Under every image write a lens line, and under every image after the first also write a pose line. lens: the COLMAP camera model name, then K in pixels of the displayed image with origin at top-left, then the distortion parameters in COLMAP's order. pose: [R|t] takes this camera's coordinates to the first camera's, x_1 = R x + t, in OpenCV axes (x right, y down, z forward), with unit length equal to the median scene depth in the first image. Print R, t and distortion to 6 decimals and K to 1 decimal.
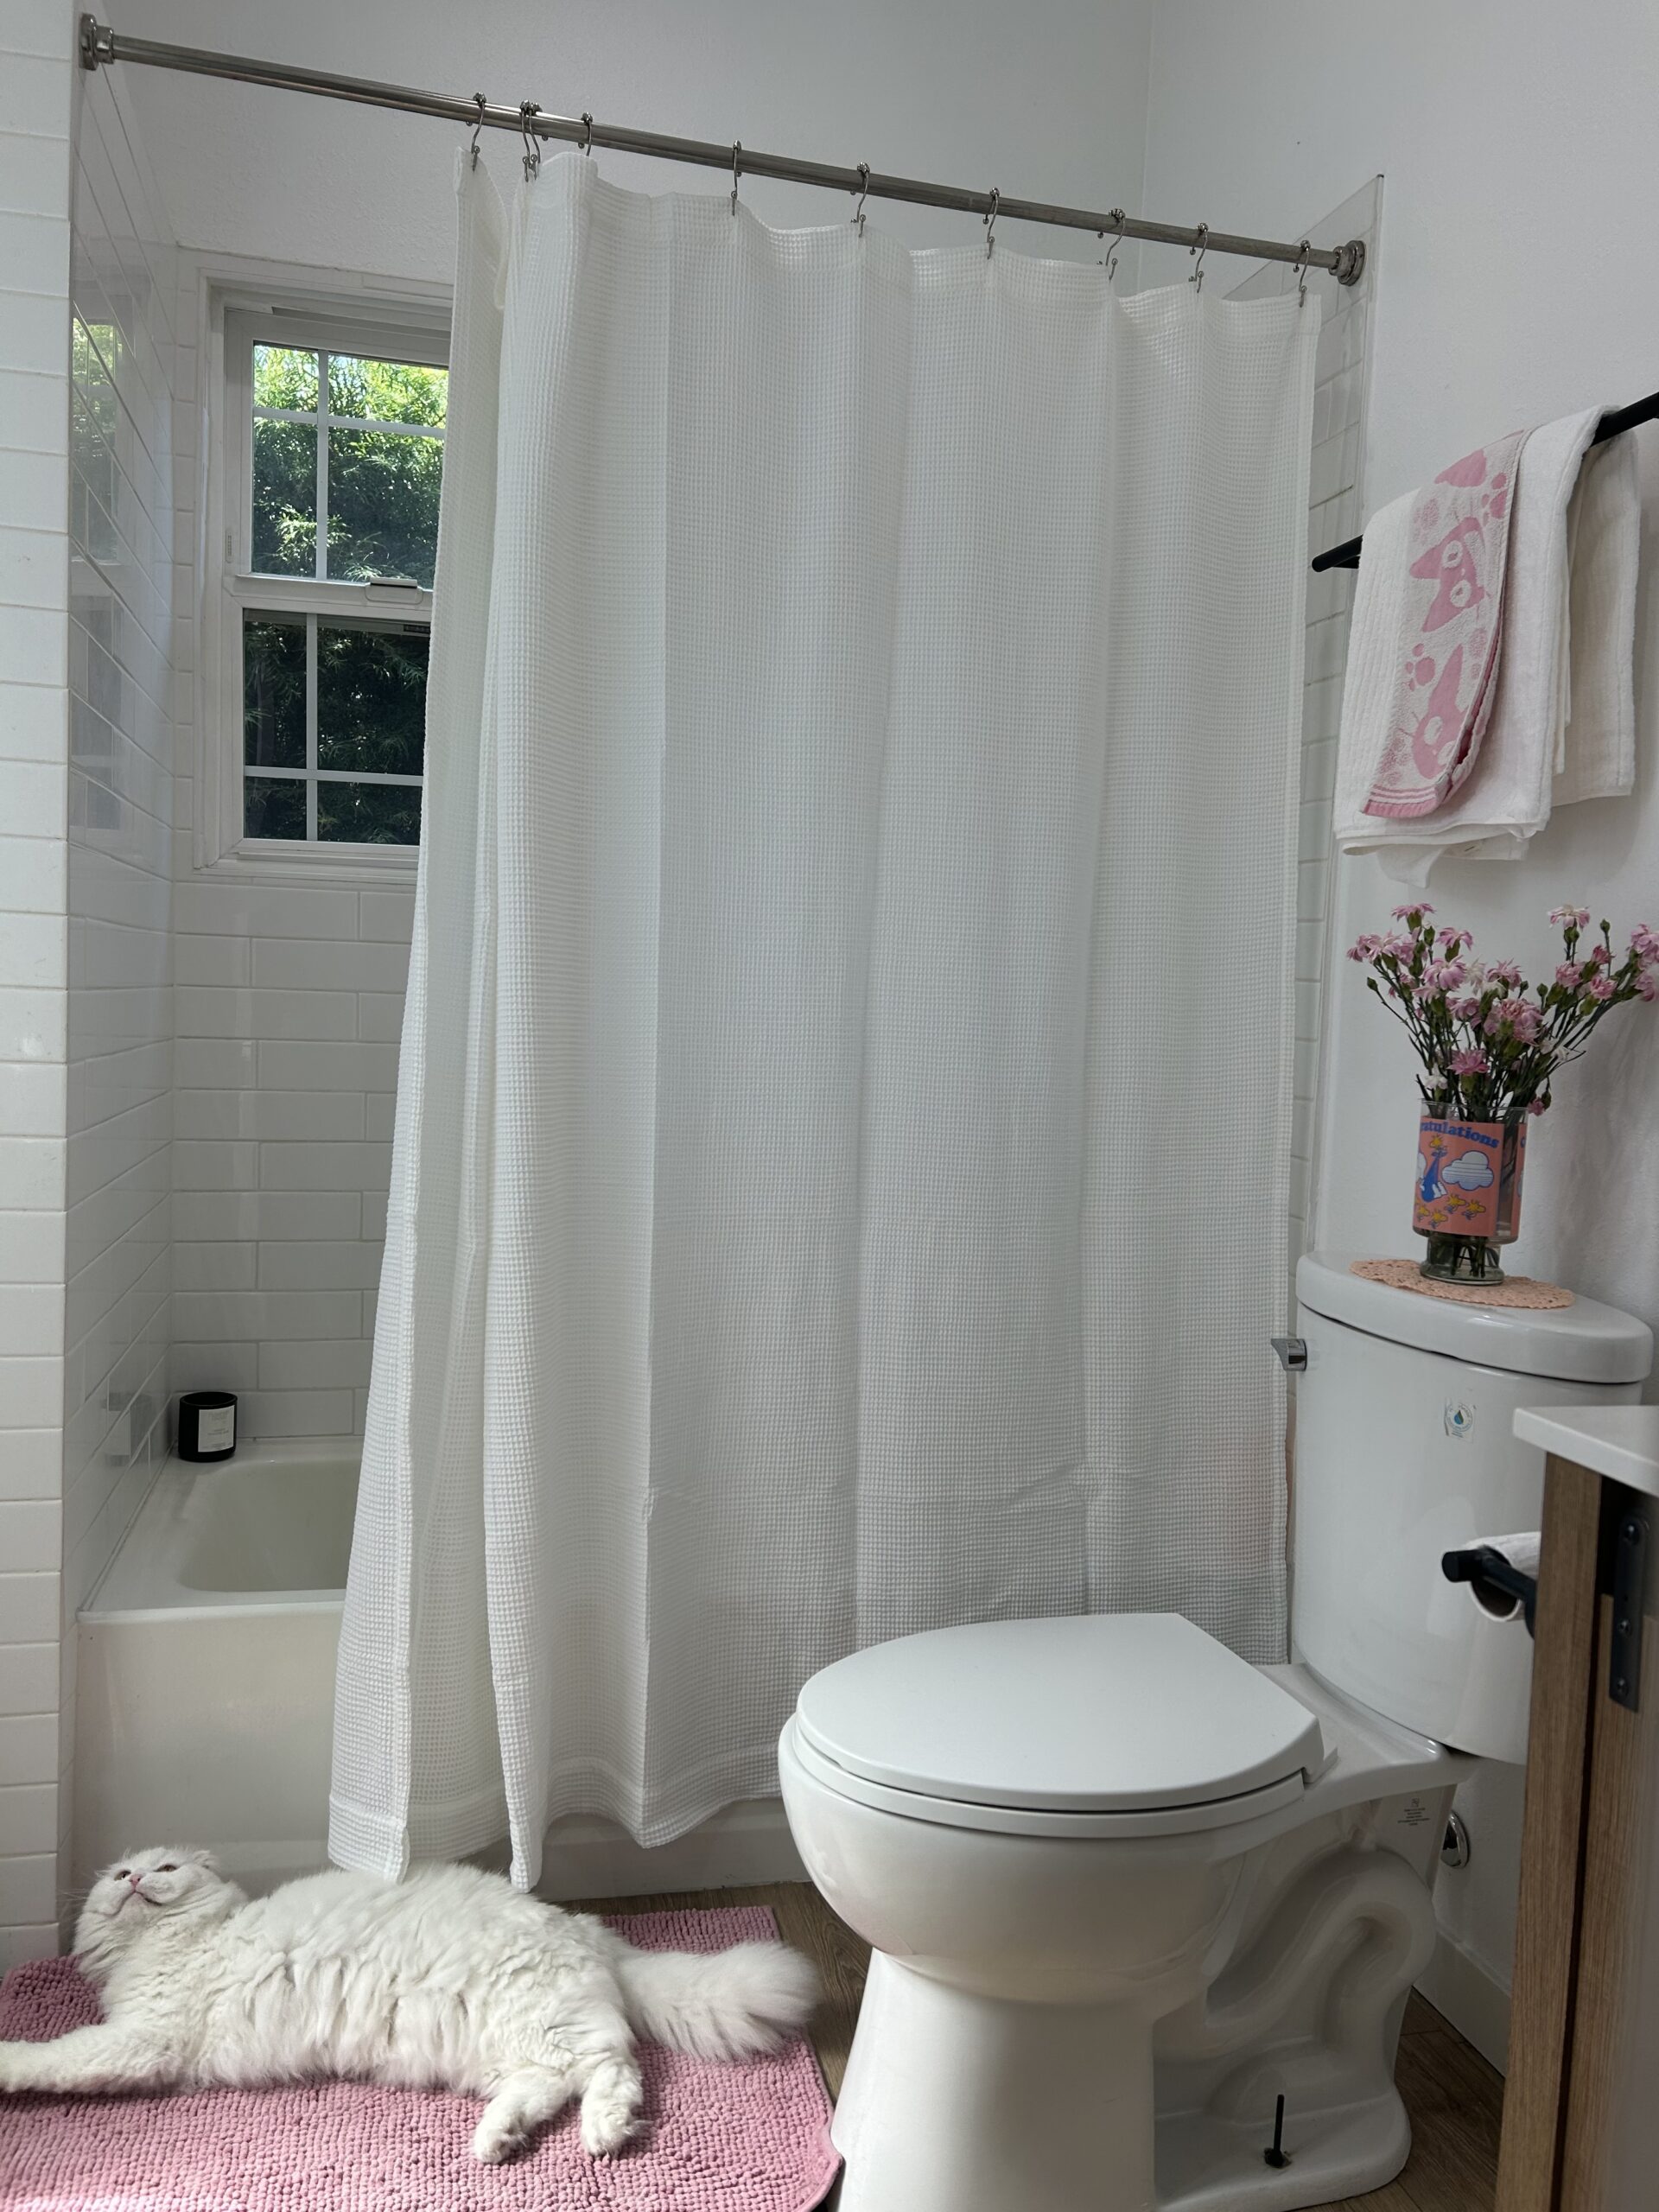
lens RADIAL K [[1685.4, 0, 839.6], [0, 1685.4, 1108.8], [0, 0, 1]] dist [0.005340, -0.006766]
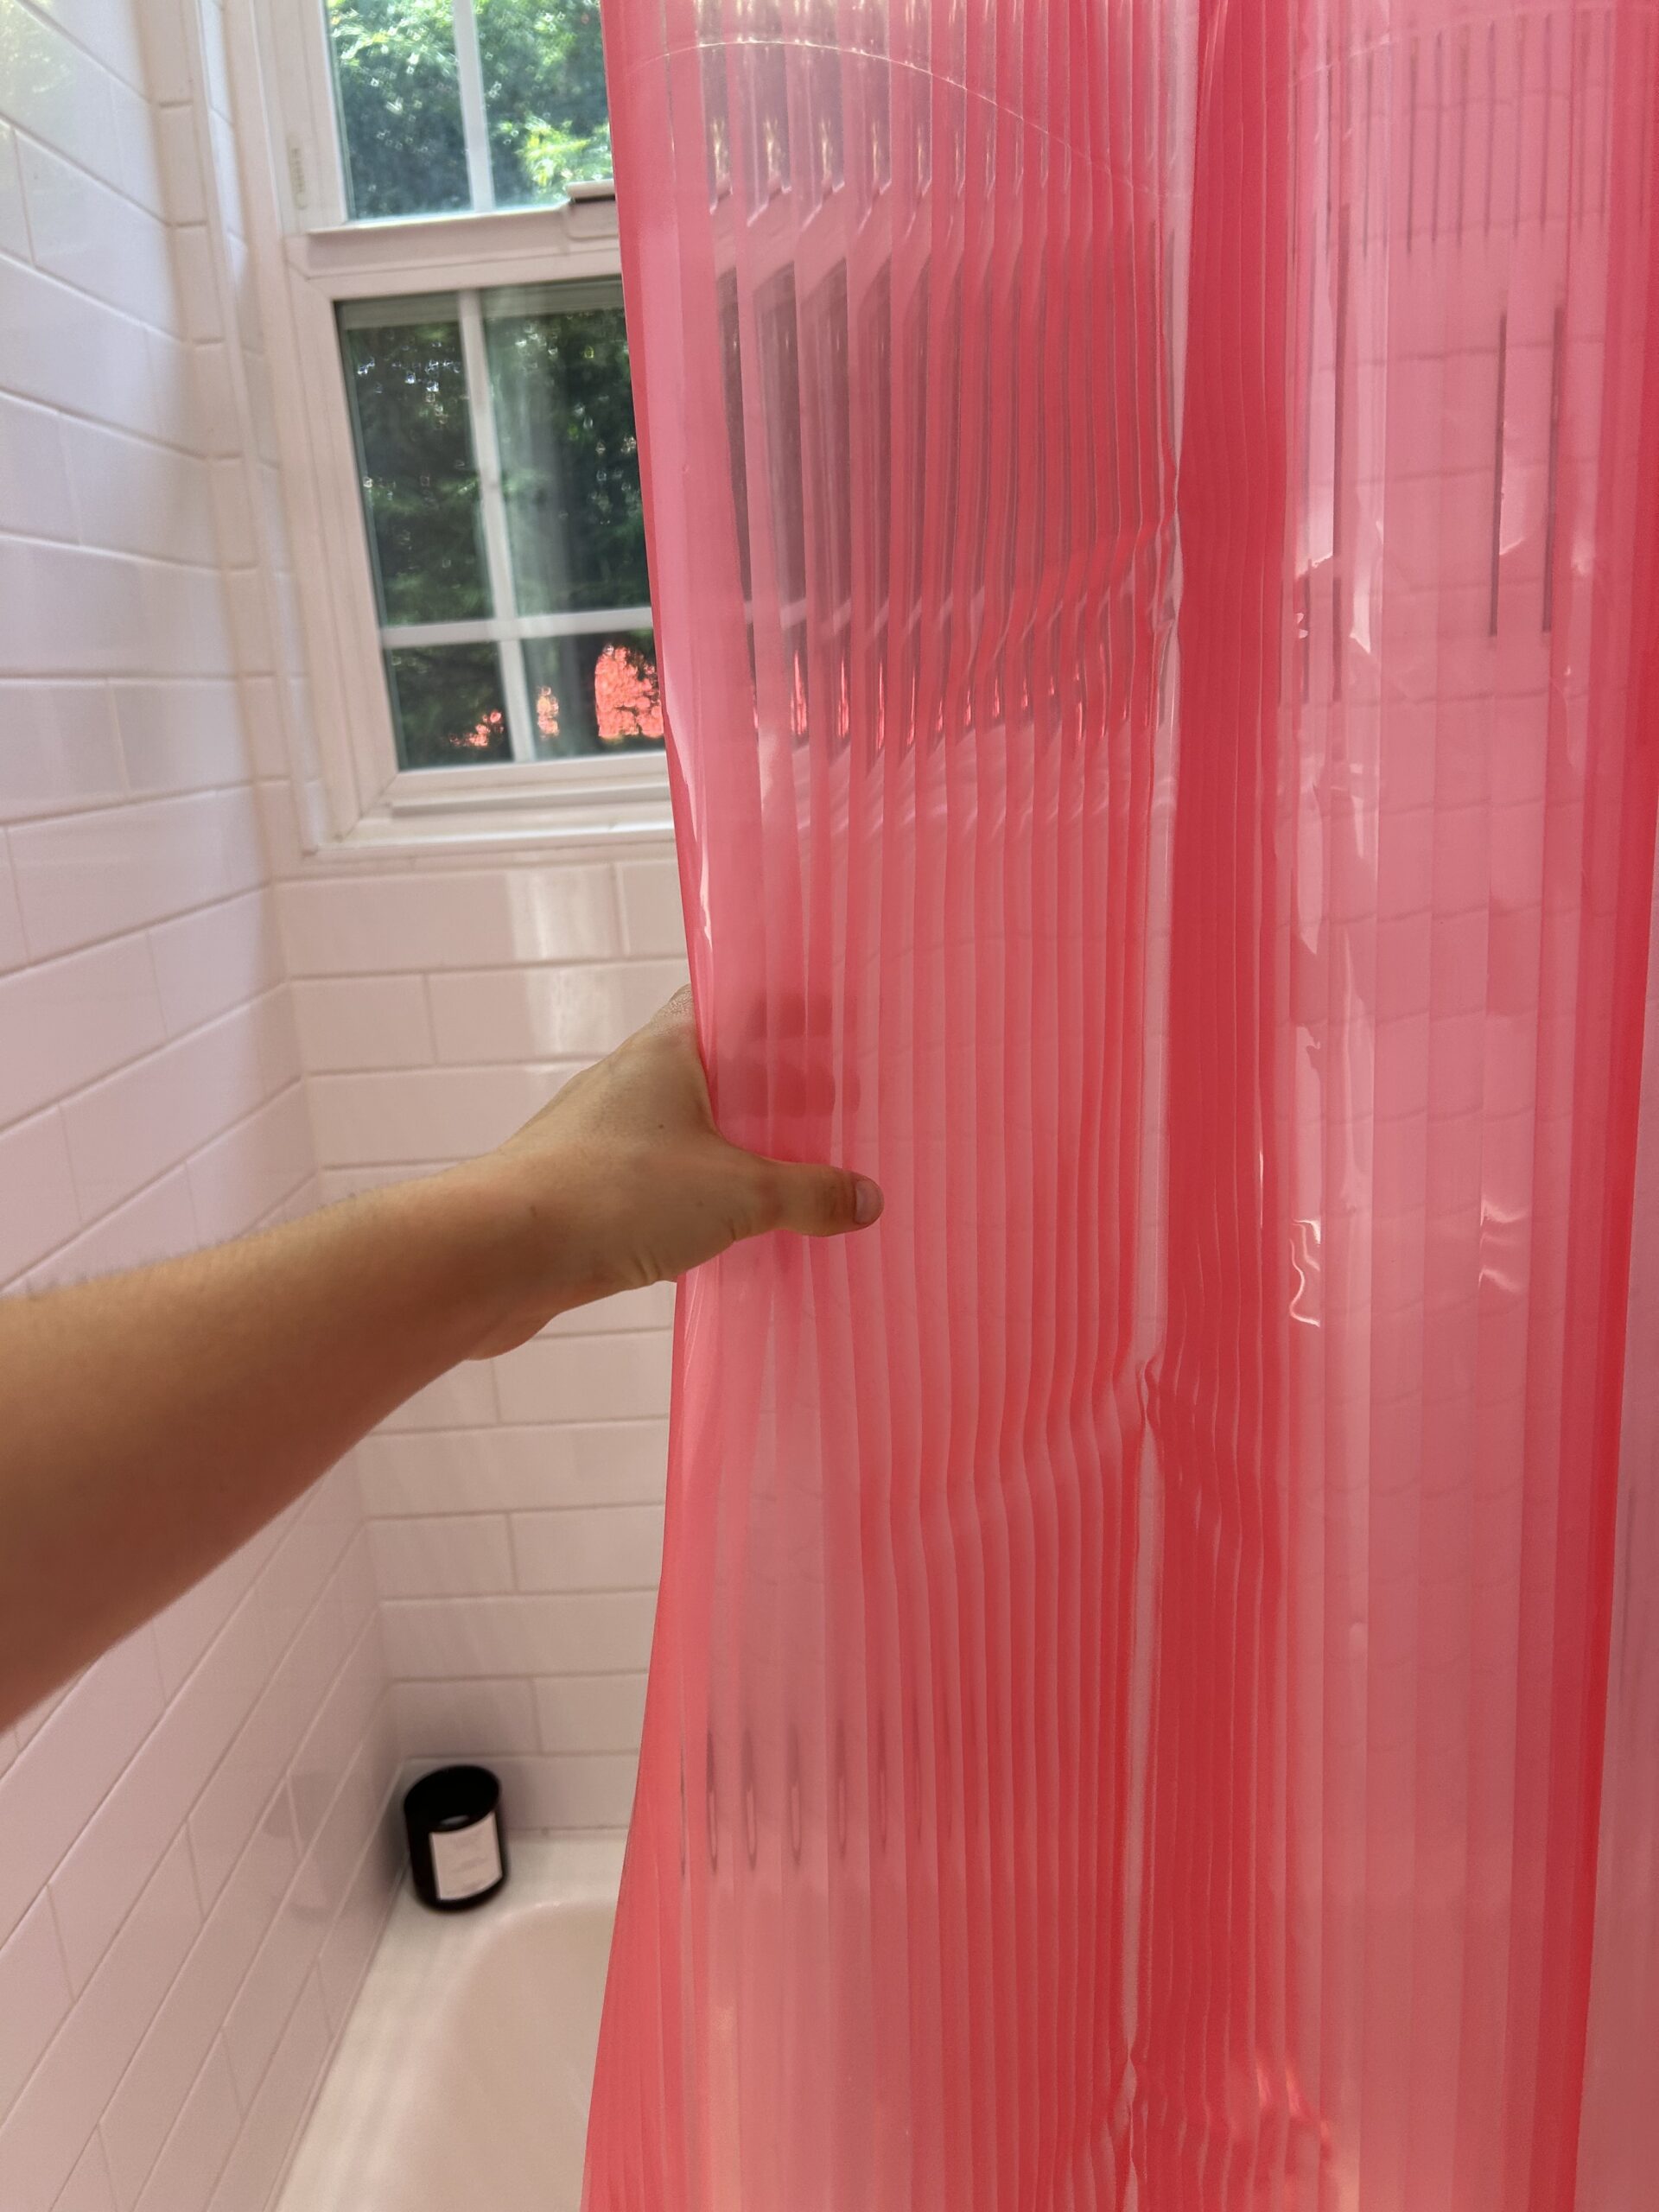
lens RADIAL K [[1685.4, 0, 820.3], [0, 1685.4, 1103.6], [0, 0, 1]] dist [0.005340, -0.006766]
pose [[0.955461, -0.031017, -0.293482, -0.124921], [0.082717, 0.982747, 0.165429, -0.209222], [0.283288, -0.182337, 0.941542, 0.819775]]
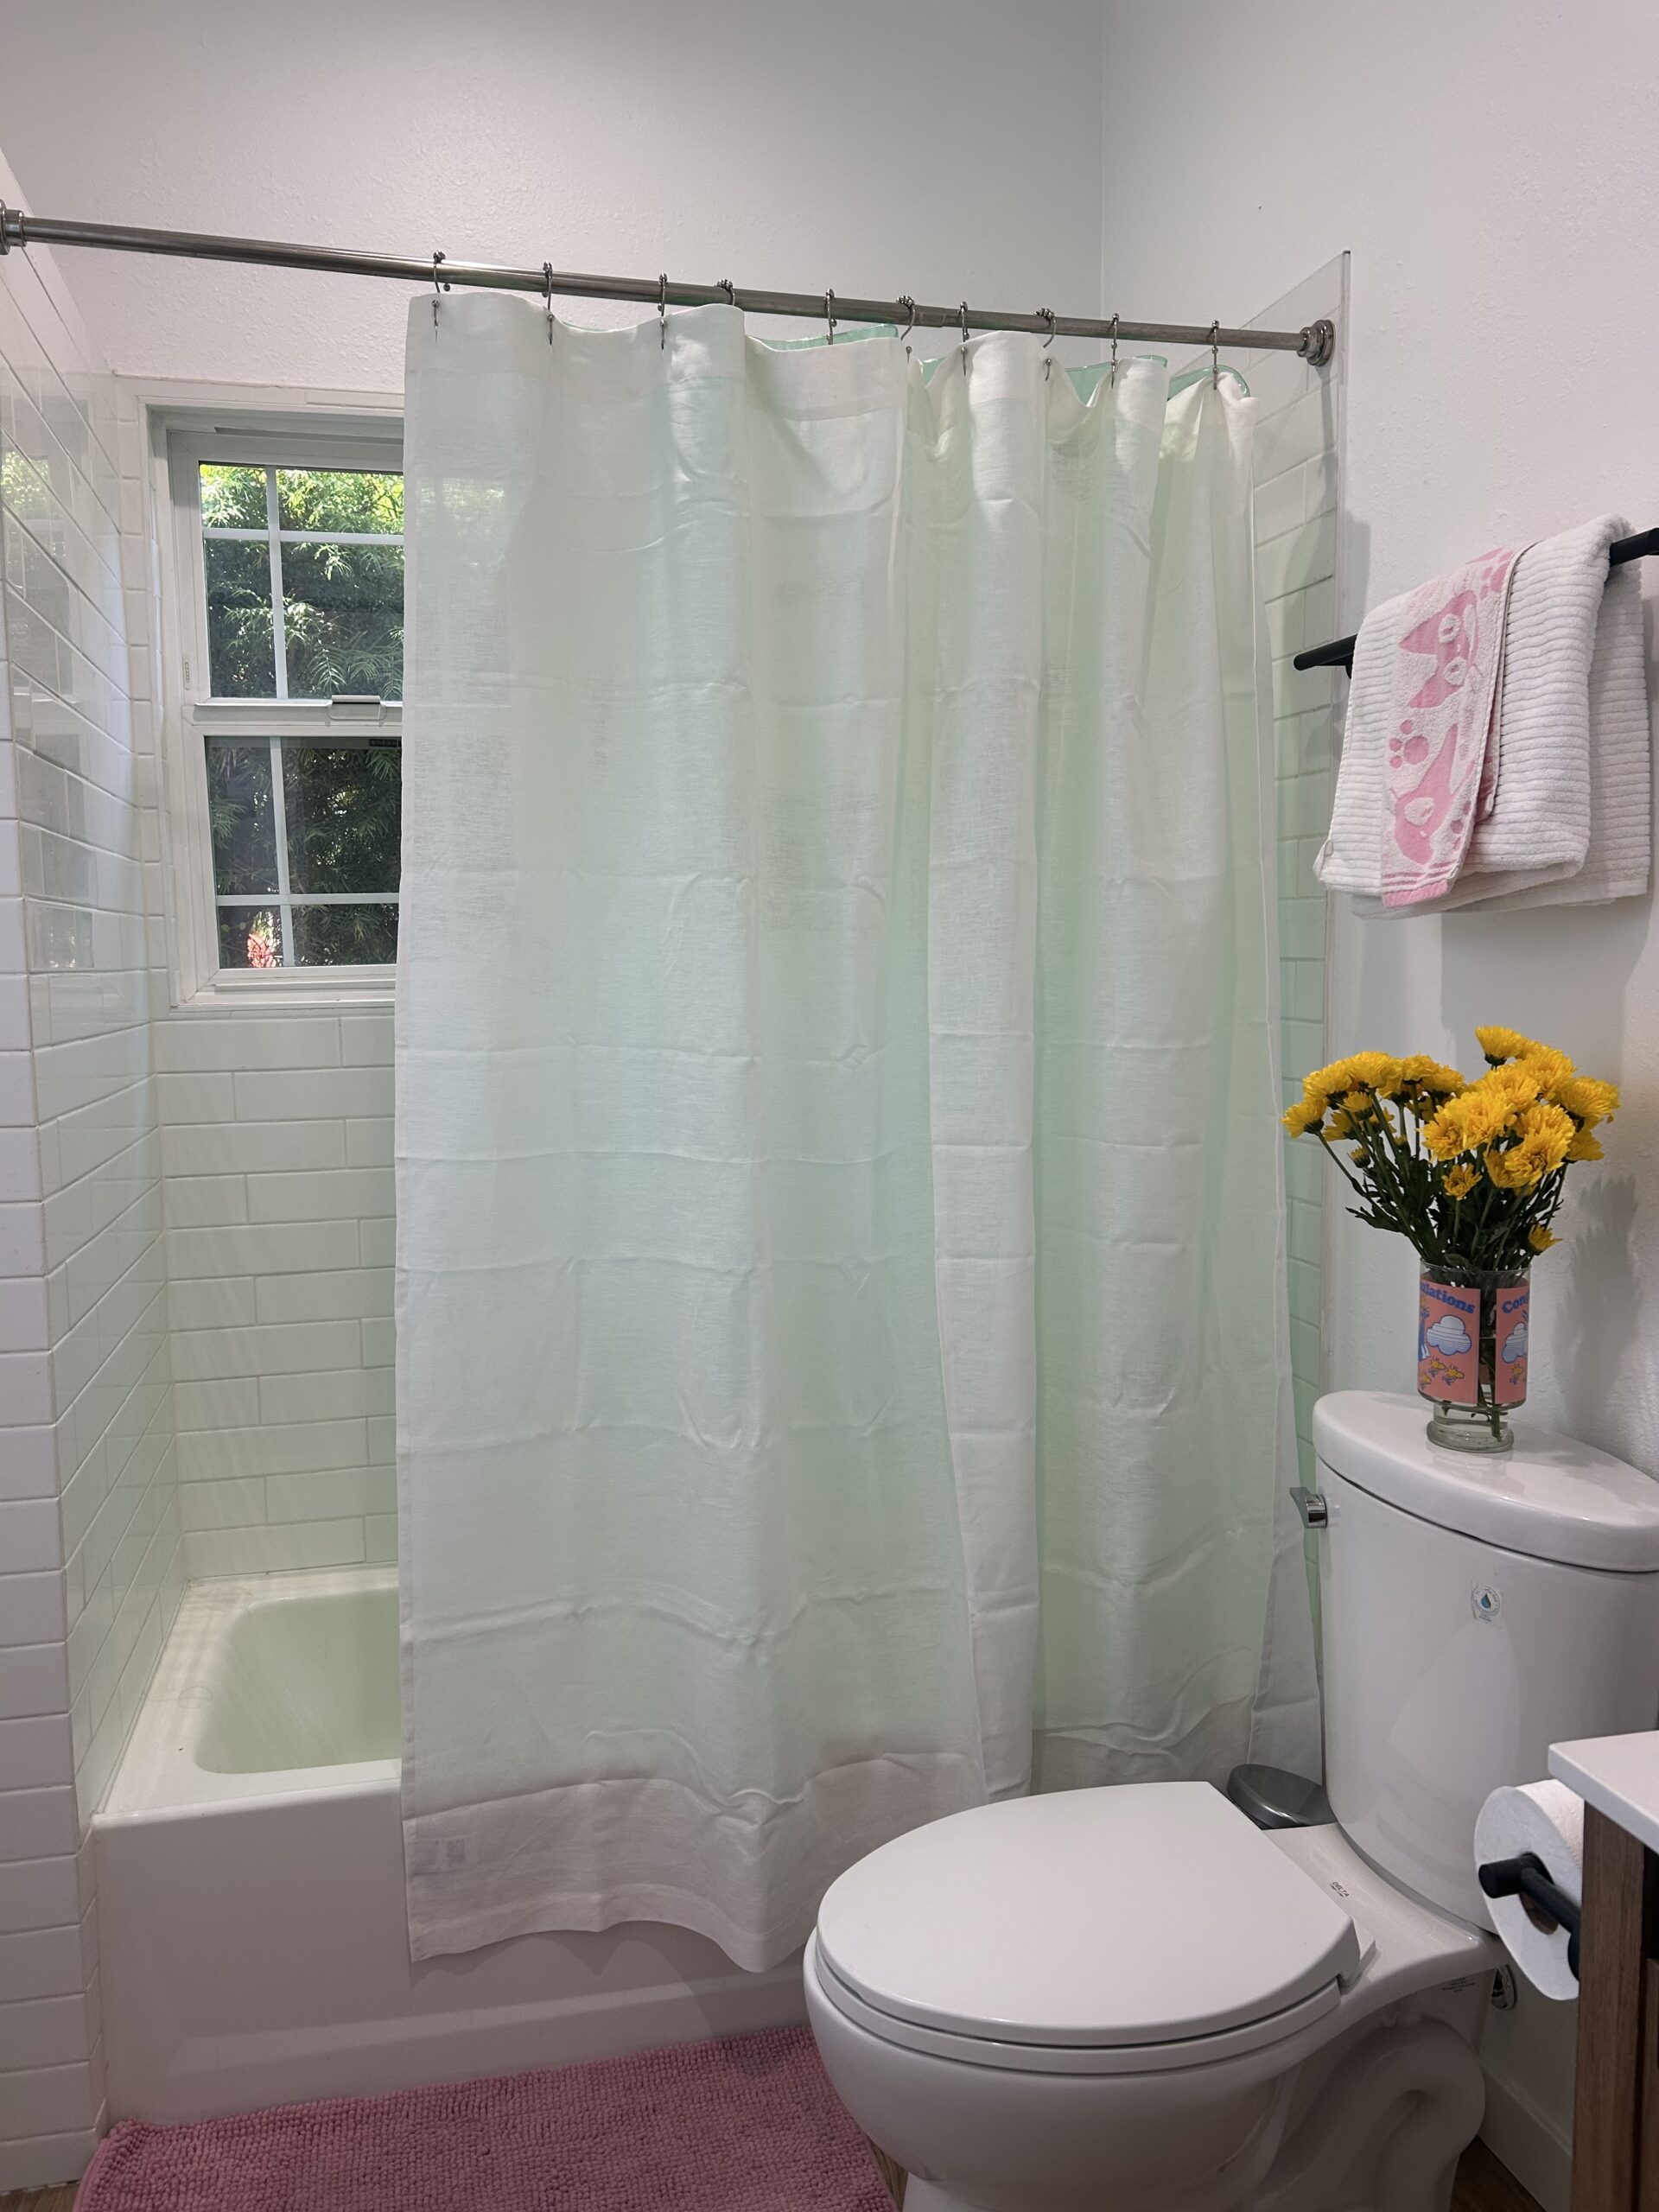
lens RADIAL K [[1681.5, 0, 821.9], [0, 1681.5, 1111.7], [0, 0, 1]] dist [0.013176, -0.021750]
pose [[0.998442, -0.053068, -0.017264, 0.015931], [0.053494, 0.998250, 0.025192, -0.128499], [0.015897, -0.026076, 0.999534, 0.030950]]
